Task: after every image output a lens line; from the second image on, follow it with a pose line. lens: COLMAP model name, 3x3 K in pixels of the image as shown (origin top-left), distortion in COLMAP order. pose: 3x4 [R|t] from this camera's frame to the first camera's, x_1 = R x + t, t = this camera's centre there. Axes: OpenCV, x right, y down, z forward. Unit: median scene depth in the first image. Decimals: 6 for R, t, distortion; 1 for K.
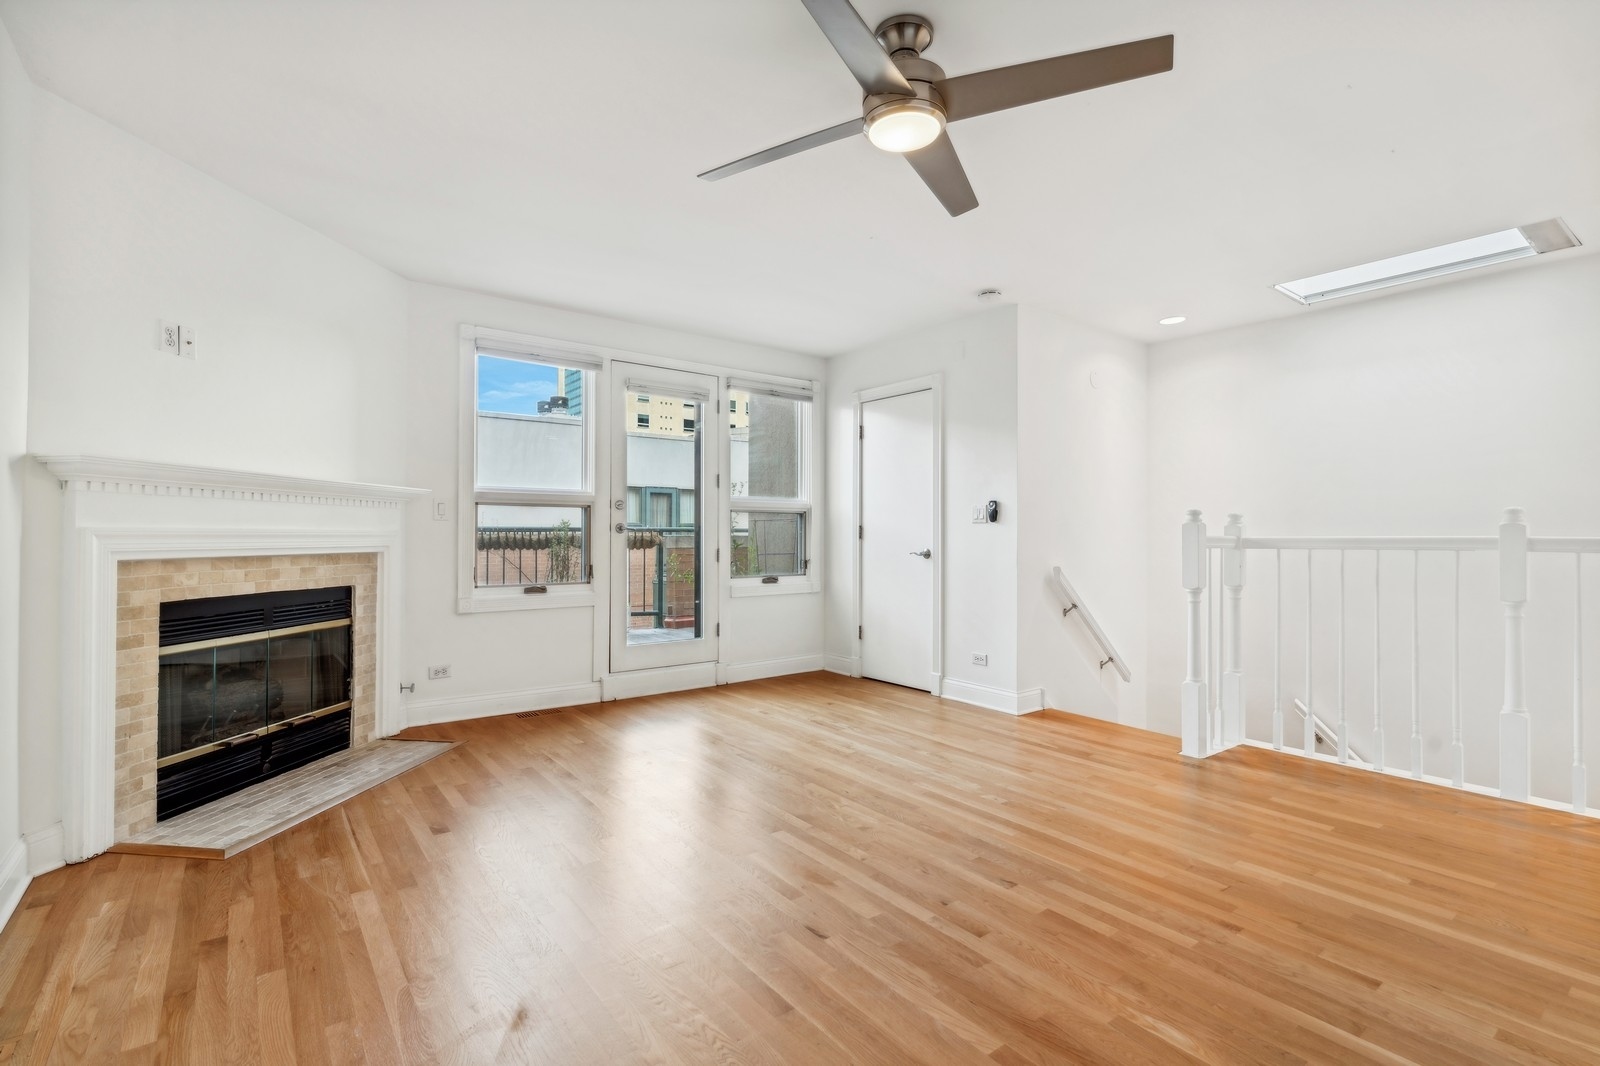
lens RADIAL K [[736.5, 0, 800.1], [0, 736.5, 525.8], [0, 0, 1]] dist [-0.003183, 0.001680]
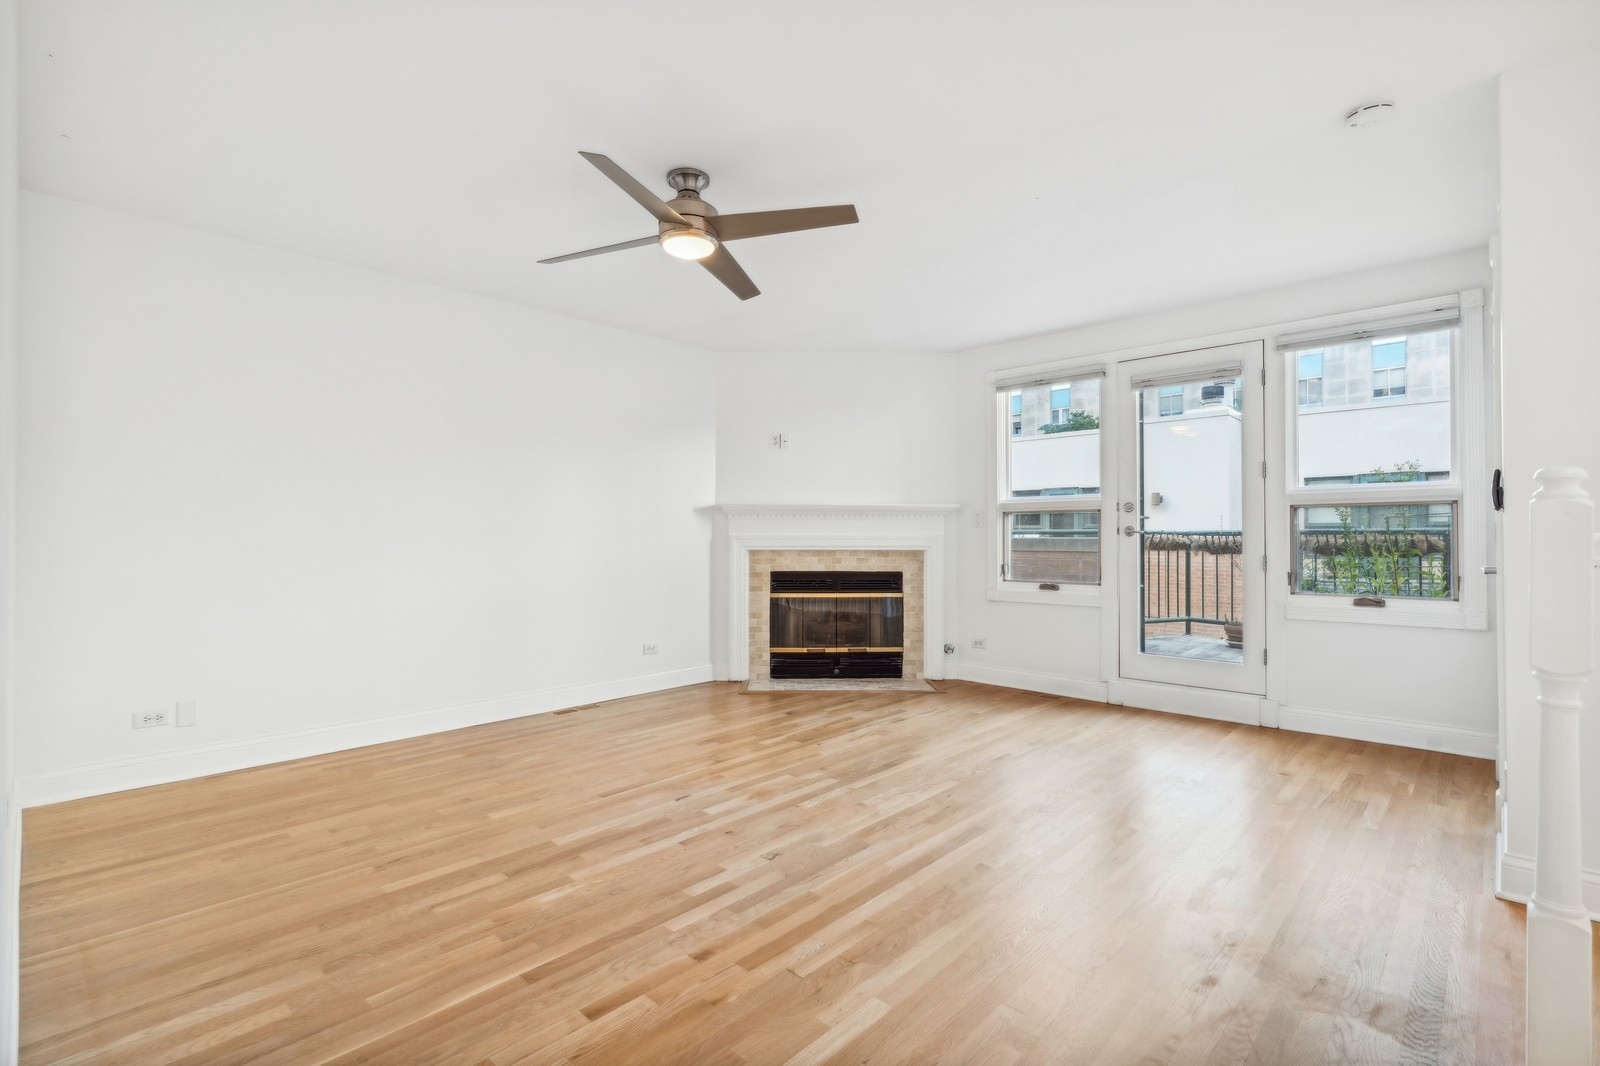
lens RADIAL K [[736.5, 0, 801.8], [0, 736.5, 536.6], [0, 0, 1]] dist [-0.003183, 0.001680]
pose [[0.165816, -0.002467, -0.986154, 0.966379], [0.011683, 0.999932, -0.000537, 0.007655], [0.986087, -0.011432, 0.165834, 0.613718]]
